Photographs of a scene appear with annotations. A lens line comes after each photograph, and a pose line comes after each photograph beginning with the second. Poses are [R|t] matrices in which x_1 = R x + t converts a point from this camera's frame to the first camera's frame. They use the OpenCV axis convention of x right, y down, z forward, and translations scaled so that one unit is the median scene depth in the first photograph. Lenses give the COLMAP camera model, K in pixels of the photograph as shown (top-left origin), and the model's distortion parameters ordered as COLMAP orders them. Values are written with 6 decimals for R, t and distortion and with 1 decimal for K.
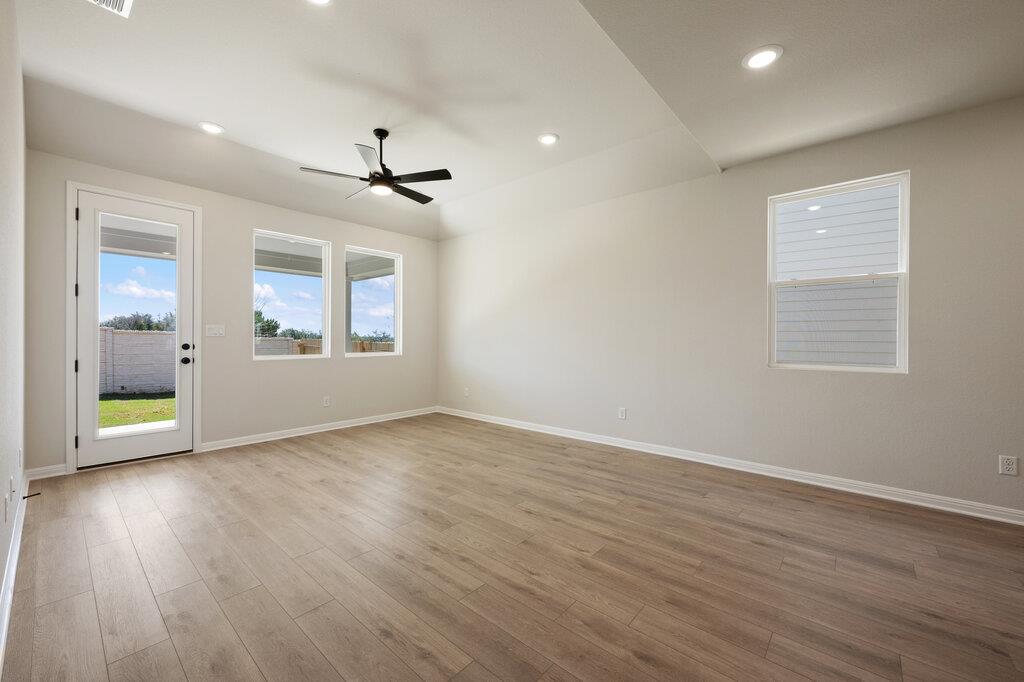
lens RADIAL K [[404.0, 0, 516.9], [0, 404.0, 339.8], [0, 0, 1]] dist [-0.009839, 0.000827]
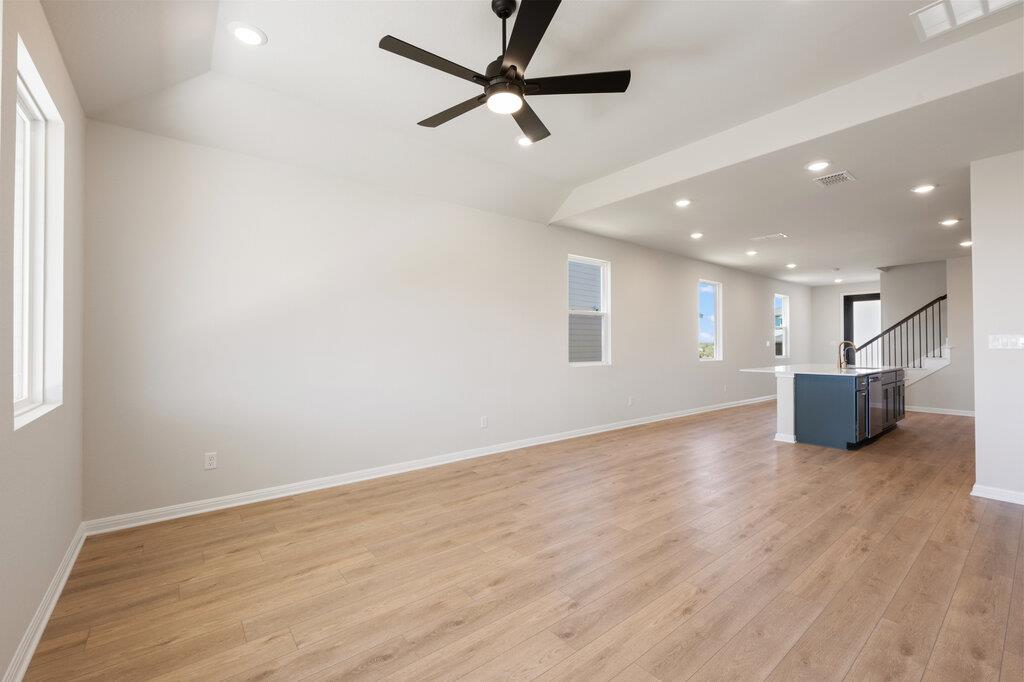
lens RADIAL K [[427.7, 0, 513.5], [0, 427.7, 343.8], [0, 0, 1]] dist [0.000695, 0.000393]
pose [[0.185368, -0.007408, 0.982641, -1.087667], [0.006226, 0.999960, 0.006364, -0.028234], [-0.982649, 0.004938, 0.185407, 1.013664]]
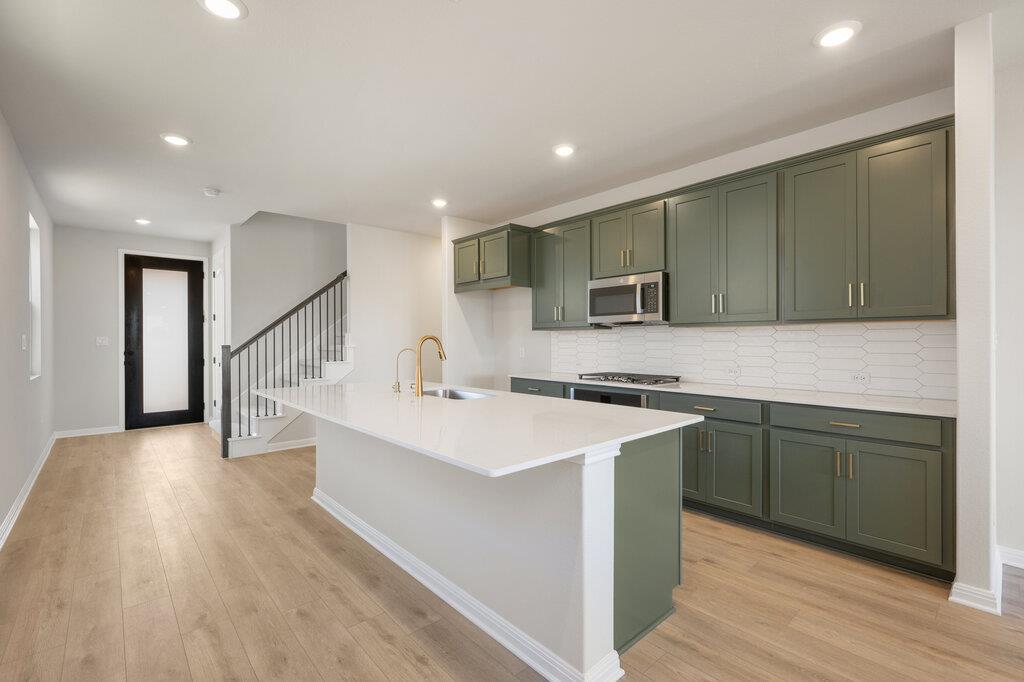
lens RADIAL K [[450.2, 0, 513.5], [0, 450.2, 341.2], [0, 0, 1]] dist [-0.007556, 0.002166]
pose [[-0.991480, -0.003780, 0.130200, 0.837741], [-0.002874, 0.999970, 0.007139, -0.015612], [-0.130224, 0.006704, -0.991462, 0.775510]]
